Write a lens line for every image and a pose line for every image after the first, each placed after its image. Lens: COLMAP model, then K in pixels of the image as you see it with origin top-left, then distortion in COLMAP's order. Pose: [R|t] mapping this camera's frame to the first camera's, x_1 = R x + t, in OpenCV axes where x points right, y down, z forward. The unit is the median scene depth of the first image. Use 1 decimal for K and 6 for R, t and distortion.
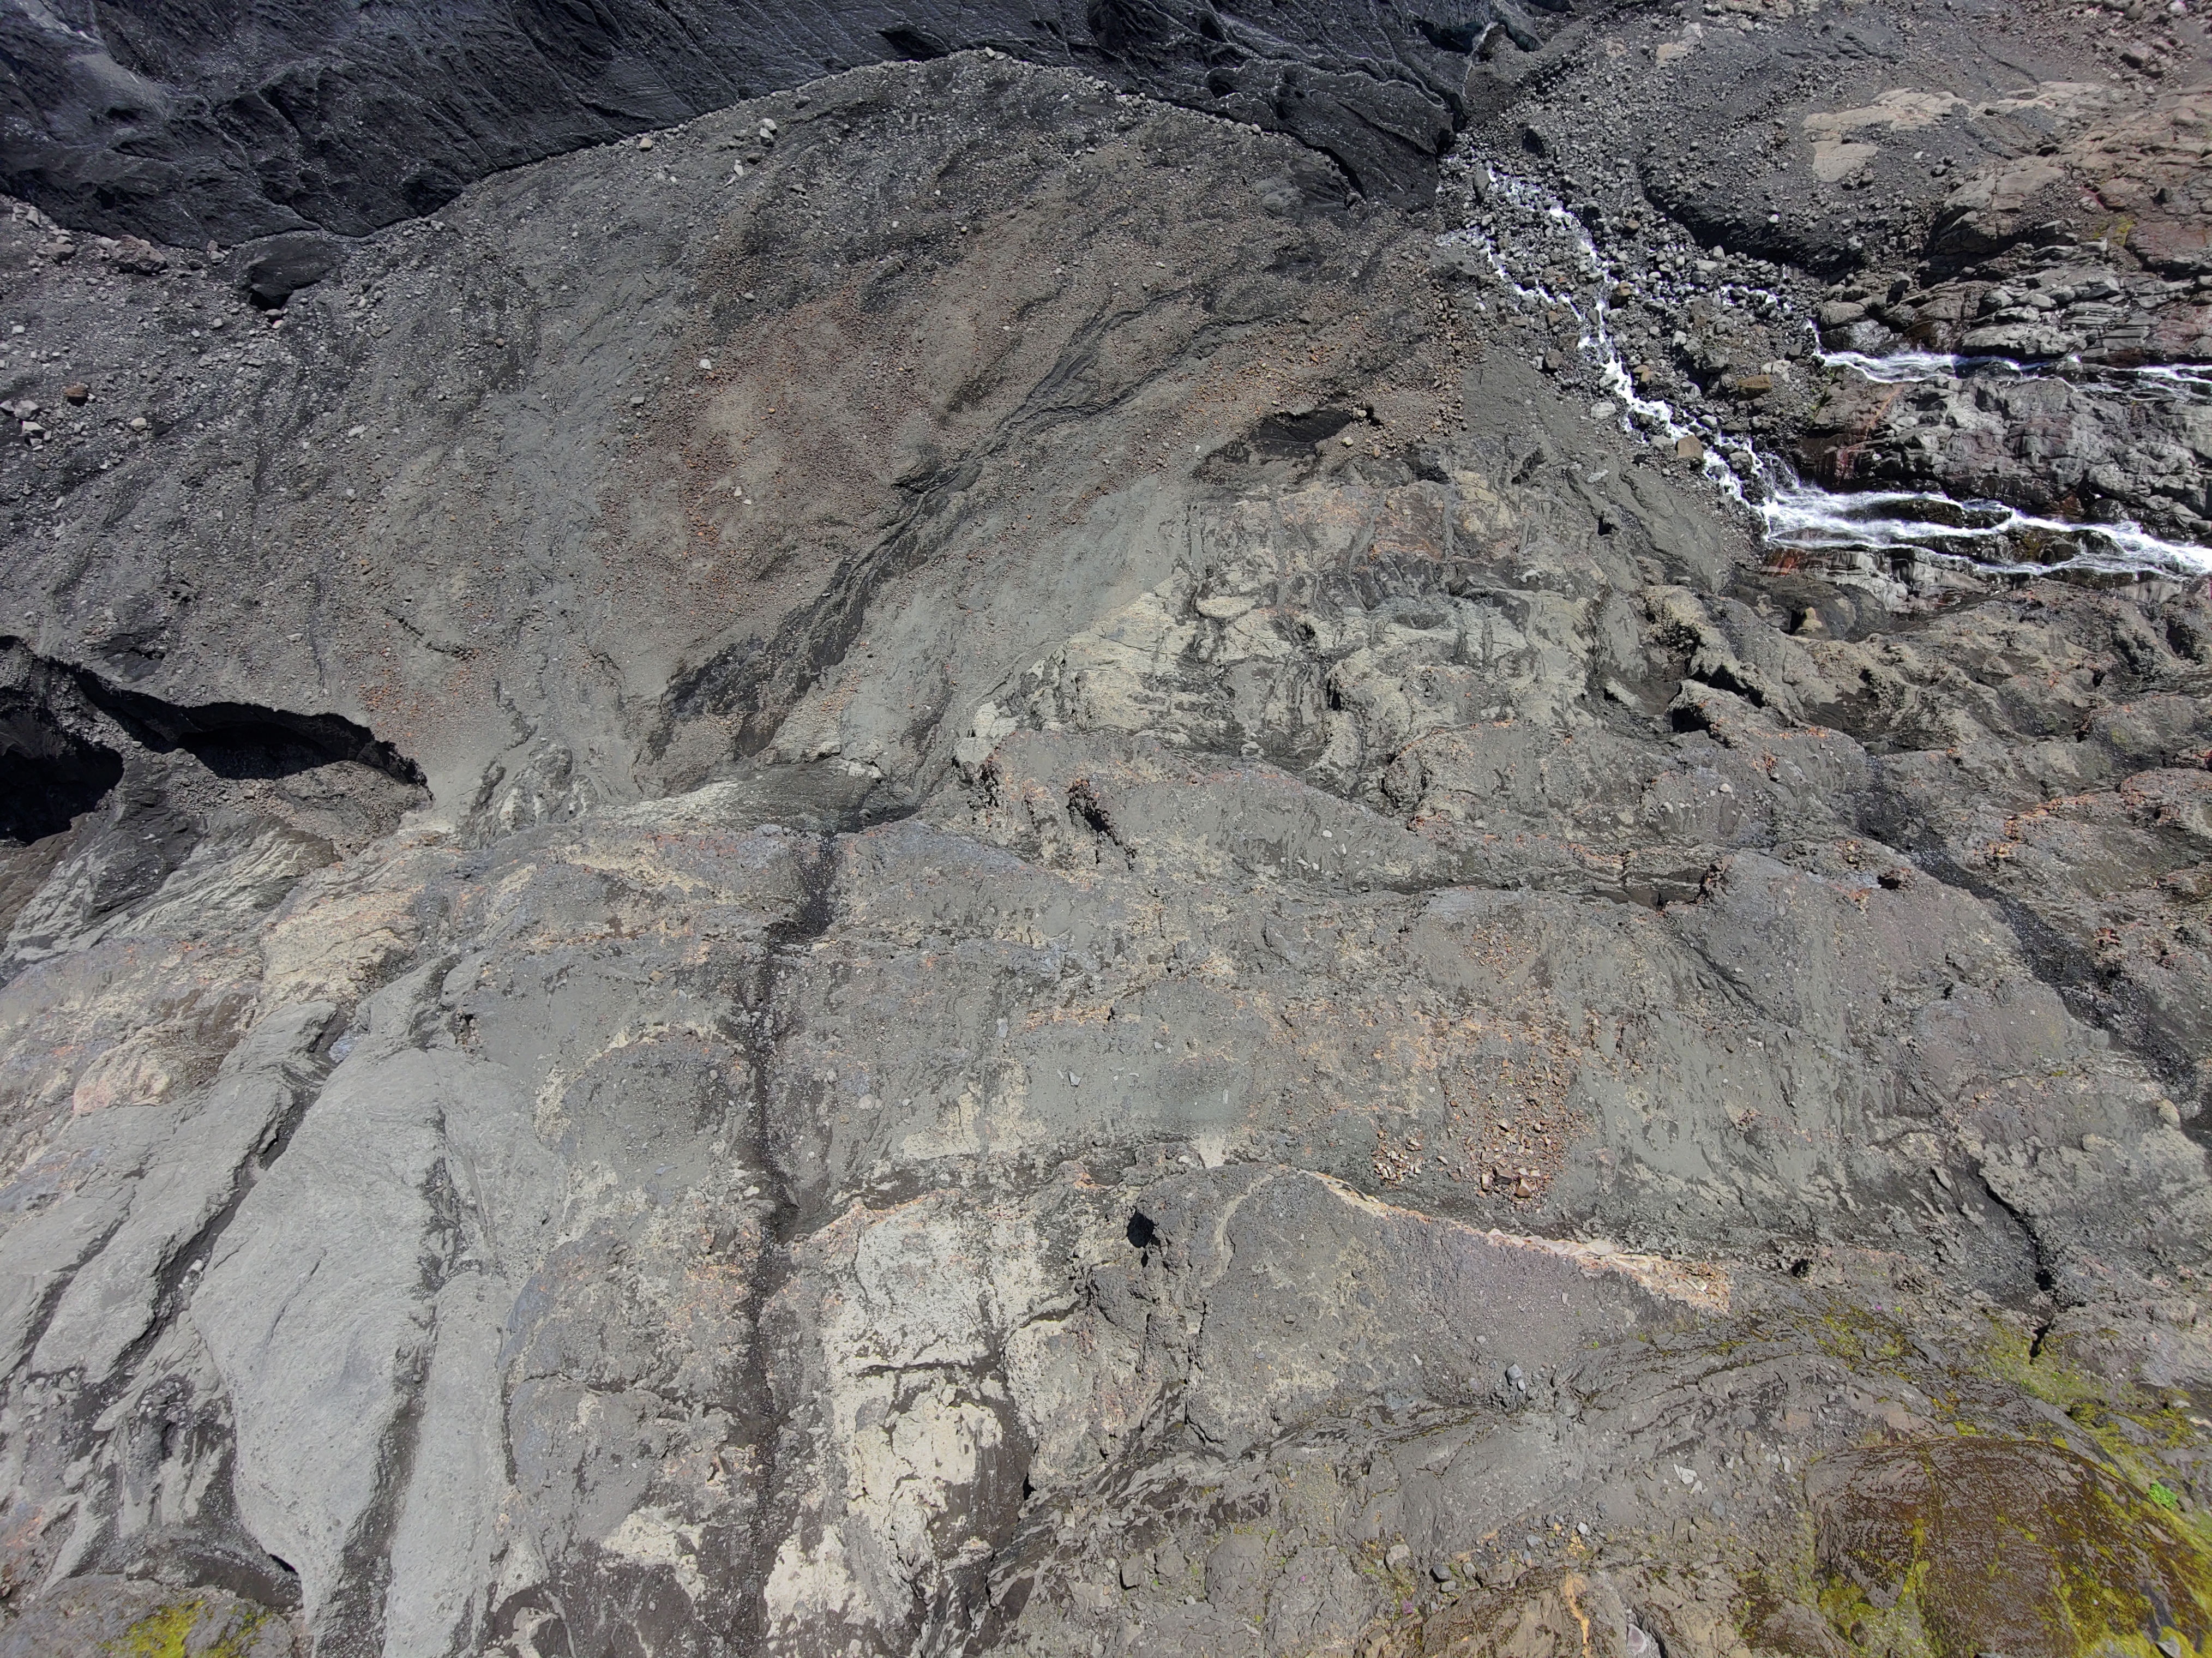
lens RADIAL K [[1364.3, 0, 1119.9], [0, 1364.3, 824.9], [0, 0, 1]] dist [0.101130, -0.139649]
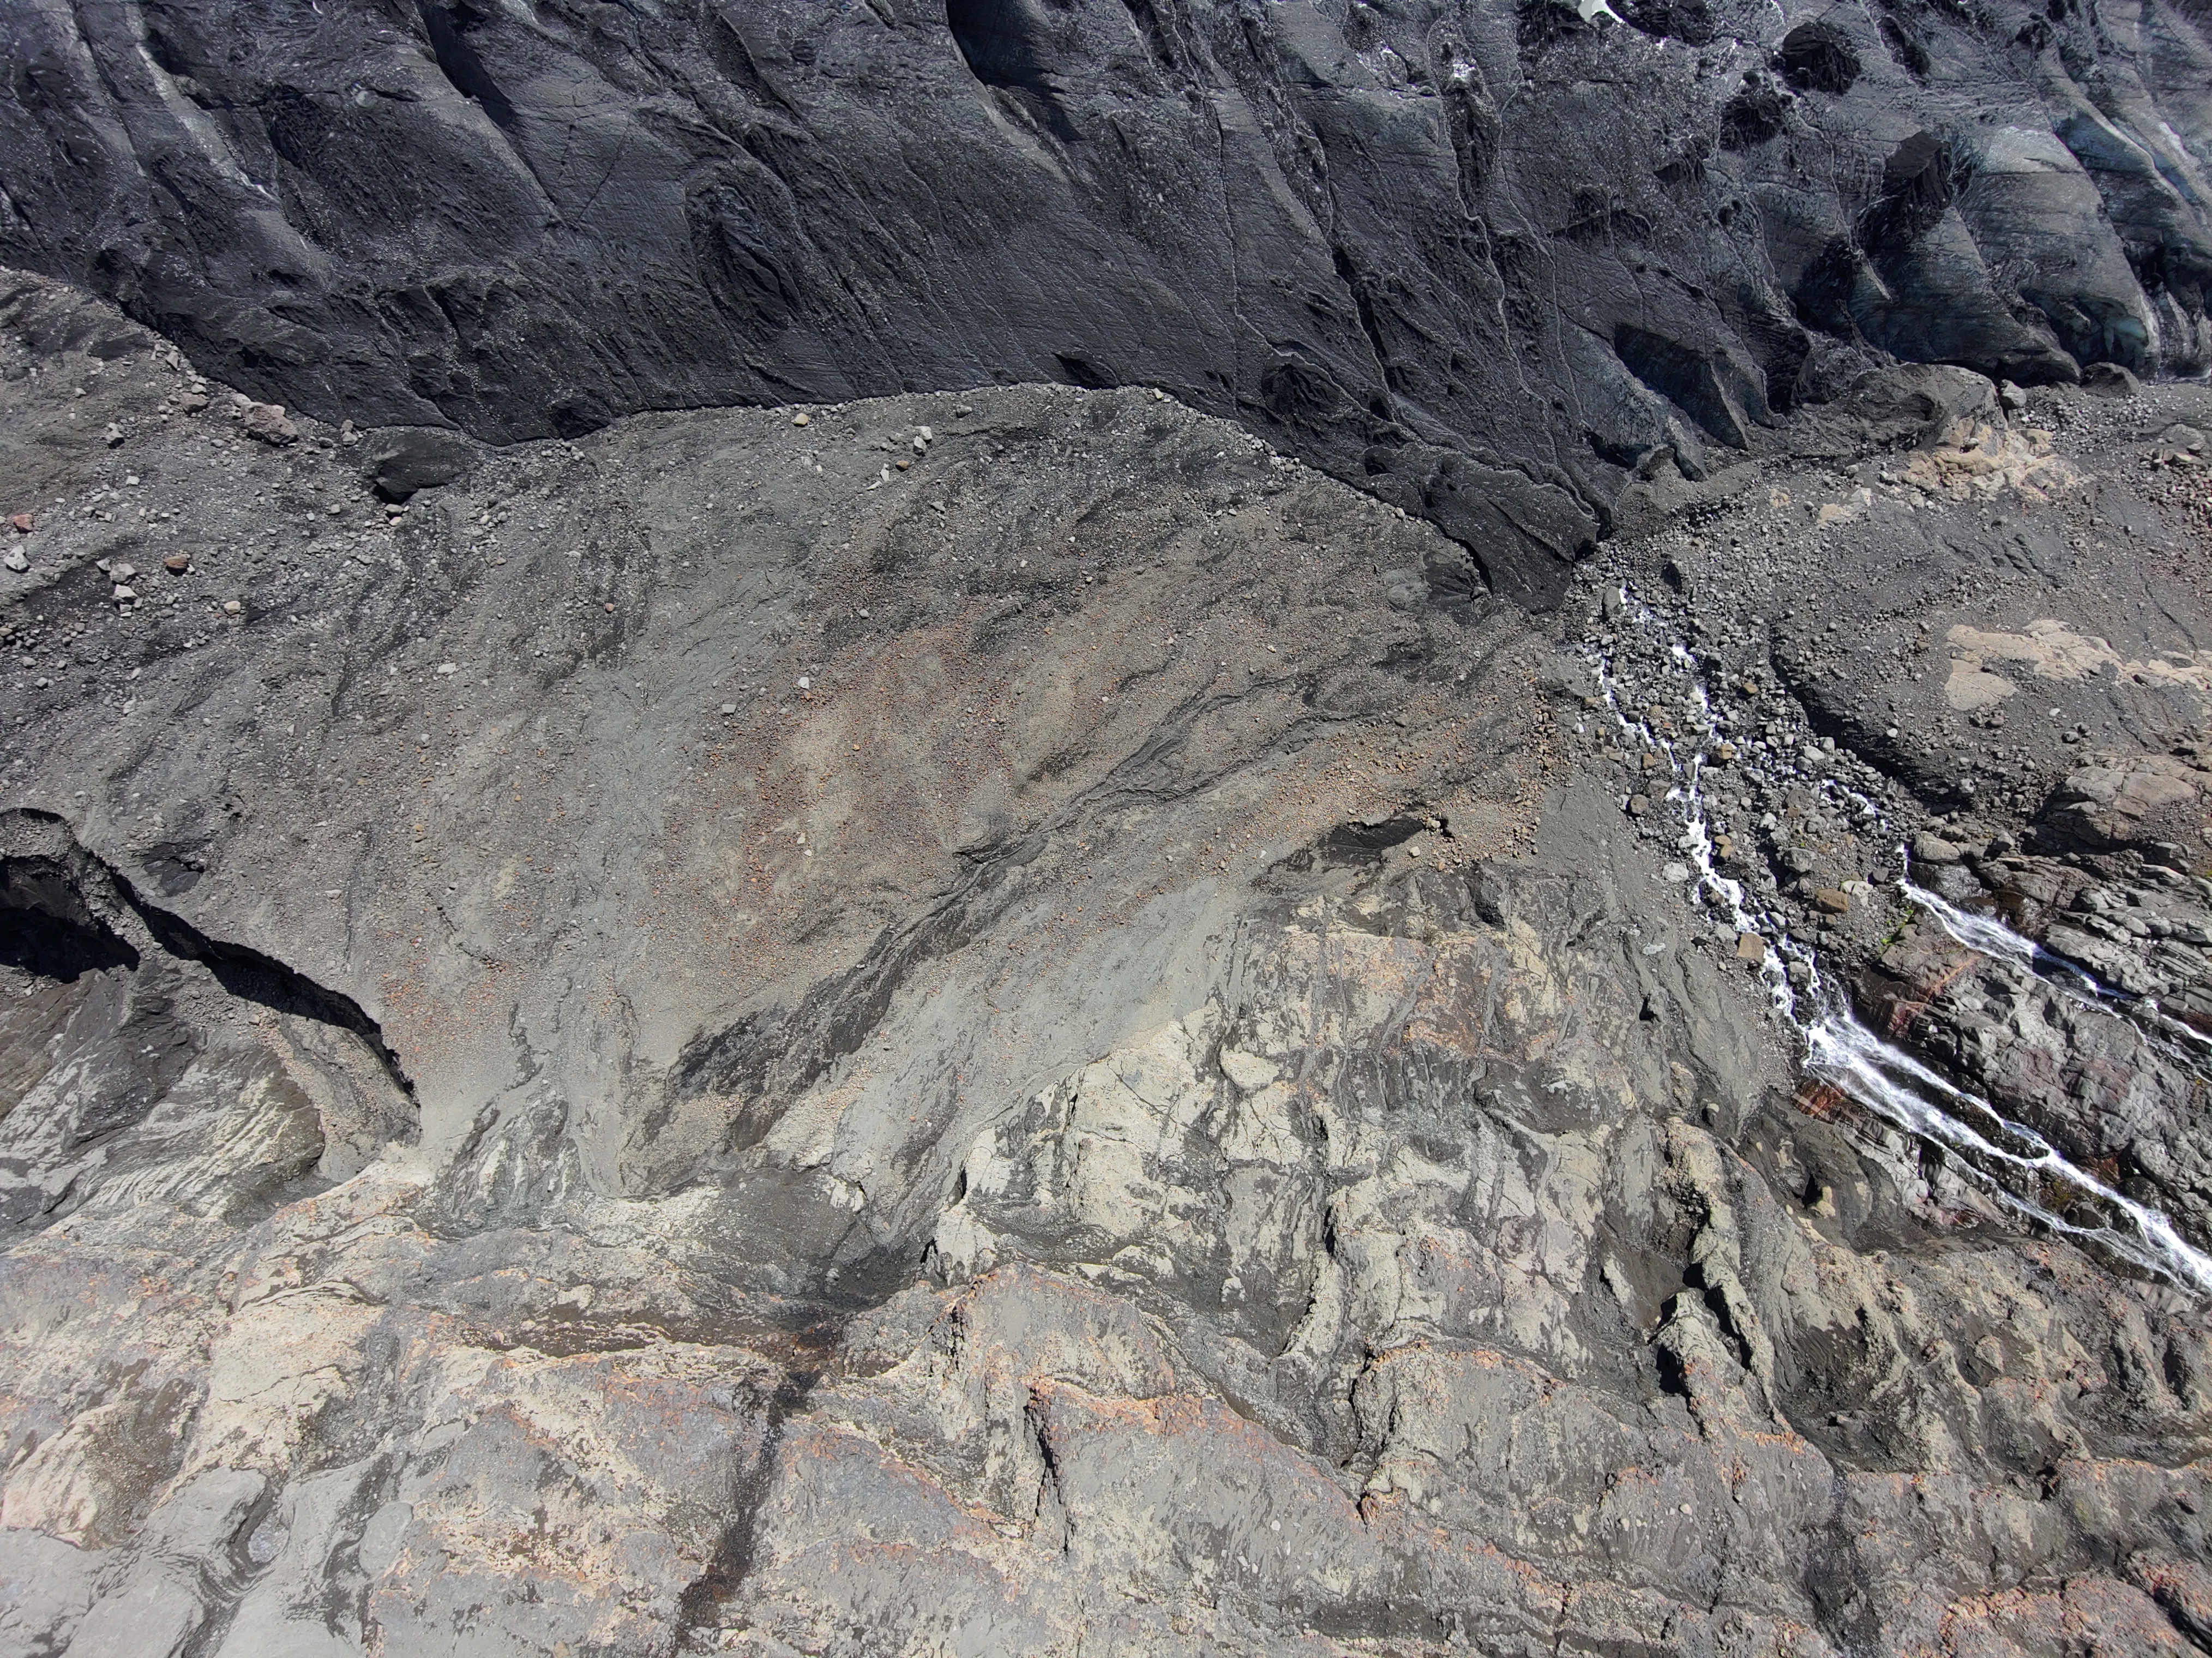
lens RADIAL K [[1362.8, 0, 1120.1], [0, 1362.8, 824.1], [0, 0, 1]] dist [0.108010, -0.148808]
pose [[0.971397, 0.237103, -0.013051, -0.039324], [-0.237064, 0.971484, 0.004491, -0.295306], [0.013743, -0.001269, 0.999905, 0.008150]]
